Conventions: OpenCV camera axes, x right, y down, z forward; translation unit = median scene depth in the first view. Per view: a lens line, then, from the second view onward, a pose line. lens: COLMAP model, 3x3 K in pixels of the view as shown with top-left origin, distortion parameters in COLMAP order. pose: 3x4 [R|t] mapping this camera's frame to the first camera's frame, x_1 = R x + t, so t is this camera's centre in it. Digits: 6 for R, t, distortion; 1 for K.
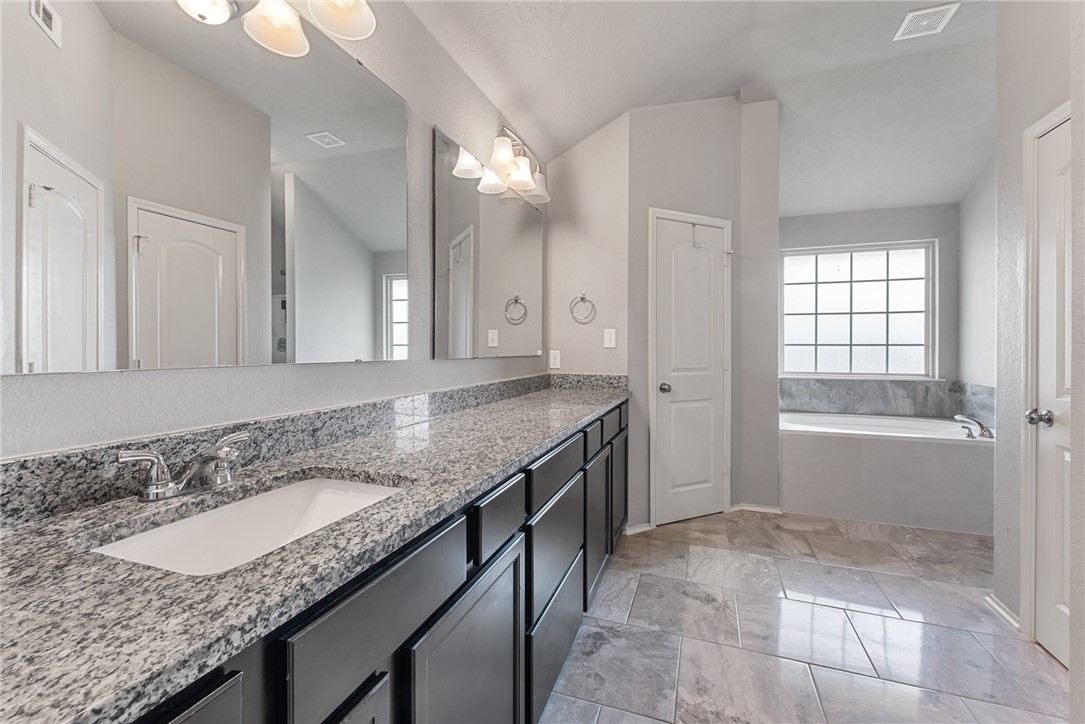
lens RADIAL K [[458.1, 0, 543.4], [0, 458.1, 346.1], [0, 0, 1]] dist [0.016220, -0.009375]
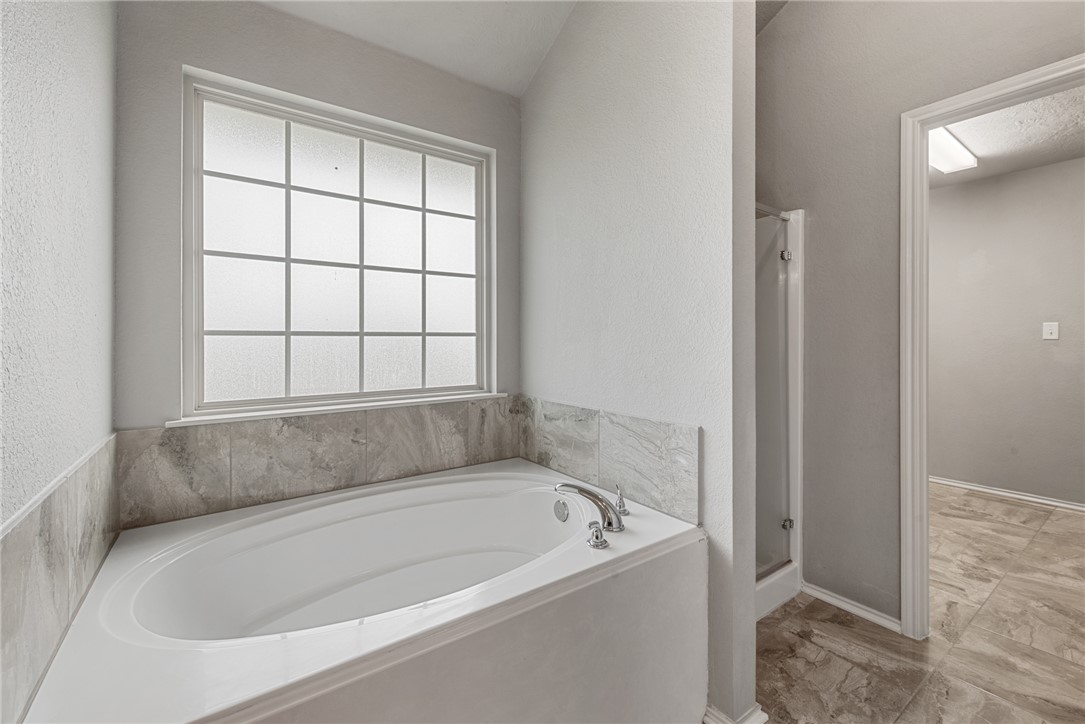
lens RADIAL K [[458.1, 0, 543.4], [0, 458.1, 346.1], [0, 0, 1]] dist [0.016220, -0.009375]
pose [[0.579402, -0.016854, 0.814868, 0.411419], [-0.001278, 0.999766, 0.021587, -0.000492], [-0.815041, -0.013549, 0.579245, 0.603172]]
